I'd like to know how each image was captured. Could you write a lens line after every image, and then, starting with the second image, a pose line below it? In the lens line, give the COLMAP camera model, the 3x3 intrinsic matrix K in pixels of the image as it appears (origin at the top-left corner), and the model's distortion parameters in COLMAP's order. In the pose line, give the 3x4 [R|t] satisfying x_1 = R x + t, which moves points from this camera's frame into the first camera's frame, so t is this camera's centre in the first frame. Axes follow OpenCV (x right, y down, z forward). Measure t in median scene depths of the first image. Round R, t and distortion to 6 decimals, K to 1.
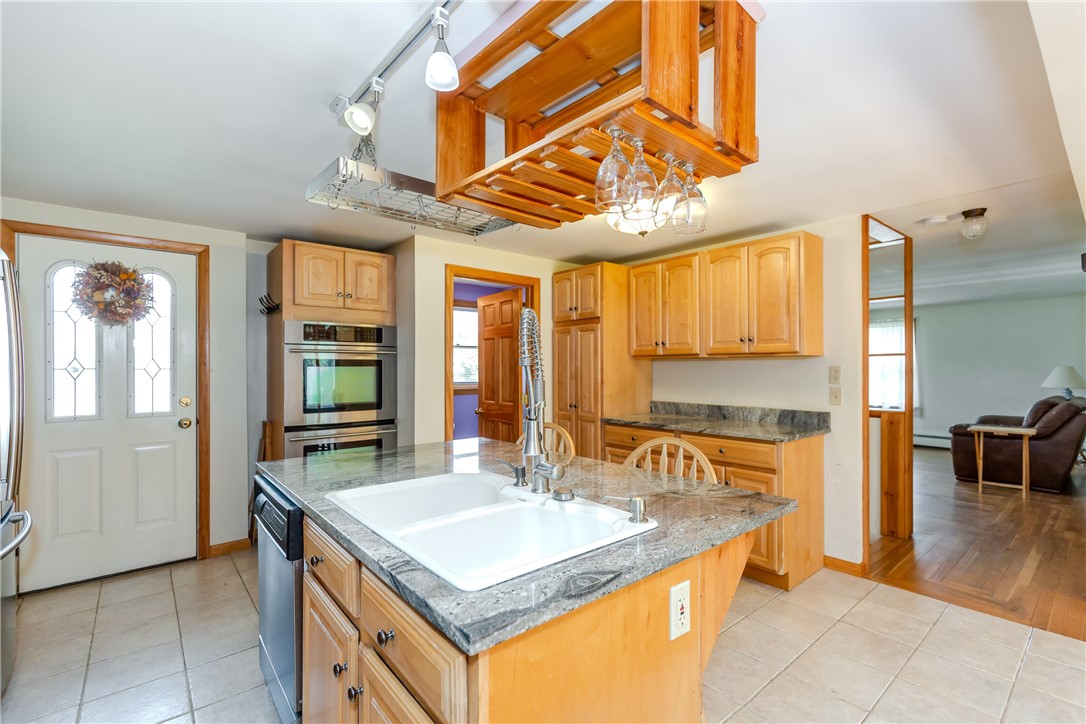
lens RADIAL K [[483.8, 0, 544.7], [0, 483.8, 365.3], [0, 0, 1]] dist [0.008077, -0.000165]
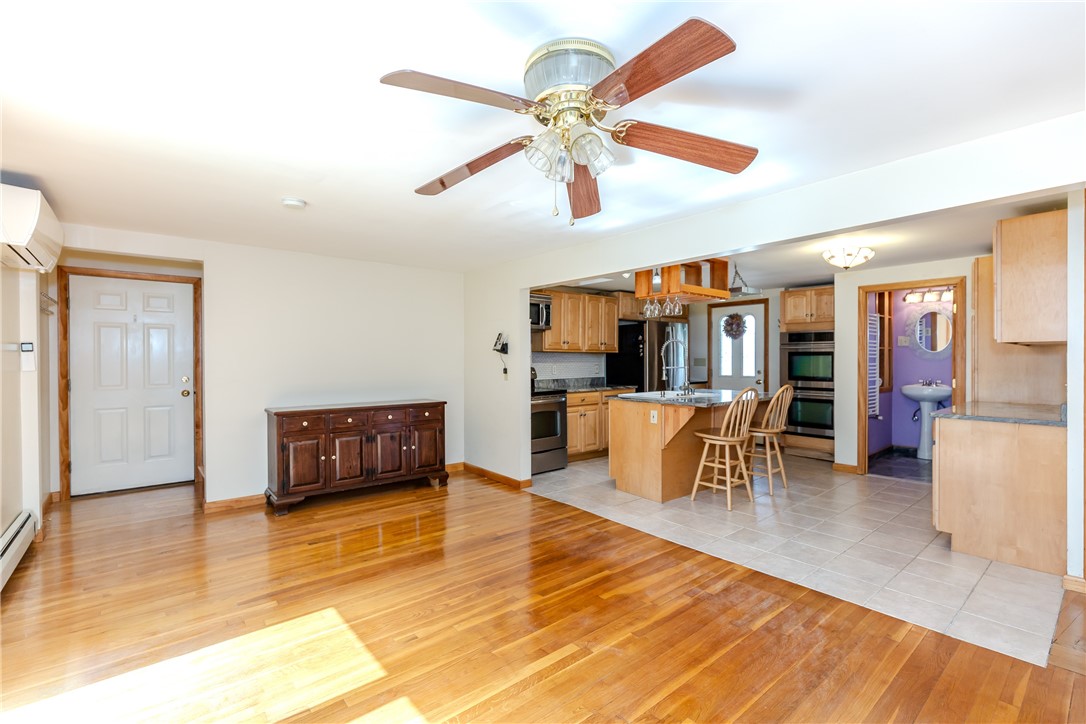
lens RADIAL K [[482.4, 0, 539.8], [0, 482.4, 360.7], [0, 0, 1]] dist [-0.010751, -0.000197]
pose [[-0.009746, 0.005438, -0.999938, 1.395666], [0.003349, 0.999980, 0.005405, 0.008292], [0.999947, -0.003296, -0.009764, 0.037221]]
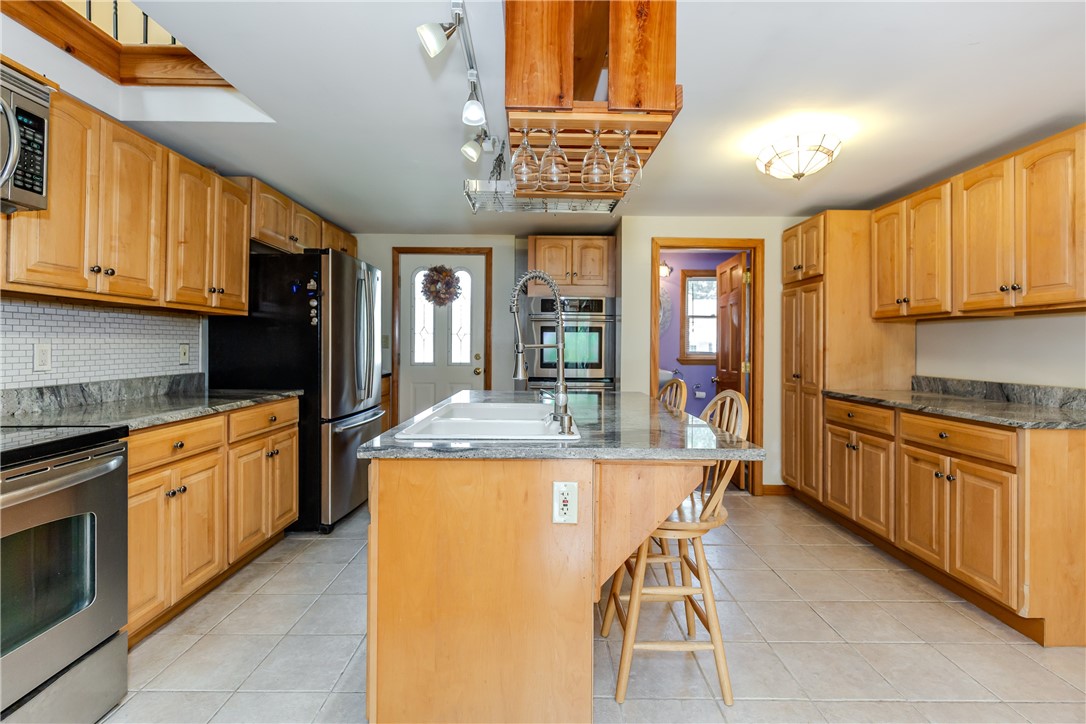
lens RADIAL K [[488.1, 0, 544.9], [0, 488.1, 342.7], [0, 0, 1]] dist [0.004538, -0.000057]
pose [[0.769537, 0.004655, -0.638585, 0.340767], [-0.007664, 0.999969, -0.001946, 0.033471], [0.638556, 0.006392, 0.769549, 0.003752]]
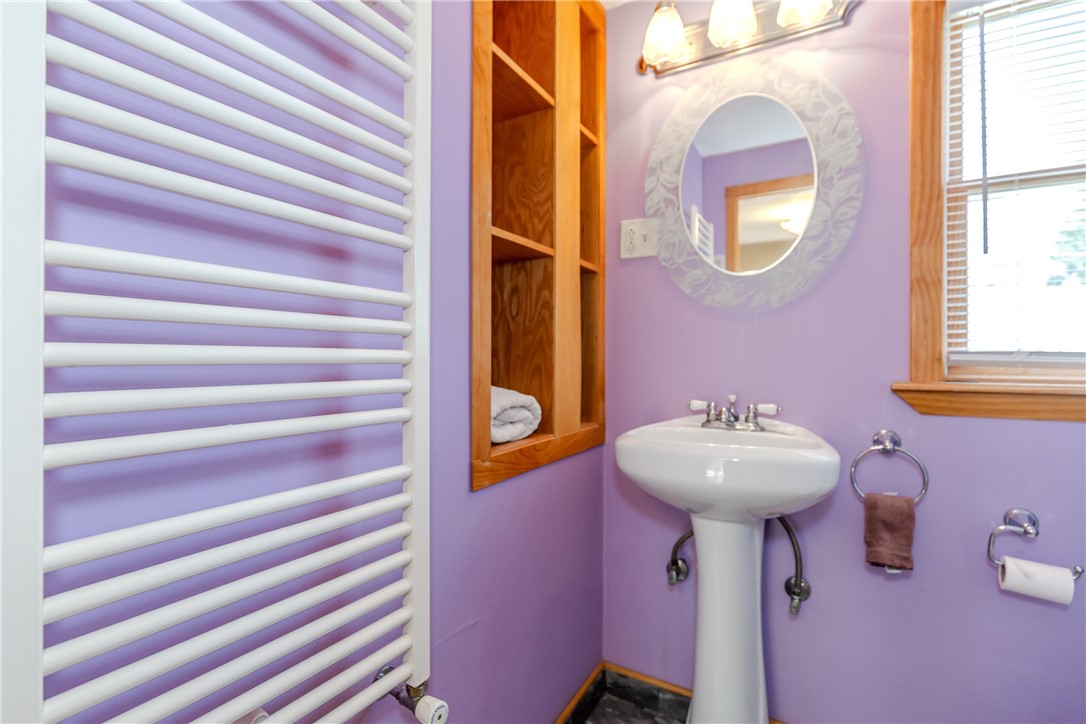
lens RADIAL K [[495.4, 0, 543.0], [0, 495.4, 362.0], [0, 0, 1]] dist [-0.012784, -0.000496]
pose [[0.338419, 0.006289, -0.940974, -0.129160], [0.000668, 0.999976, 0.006923, 0.062081], [0.940995, -0.002972, 0.338407, 1.233555]]
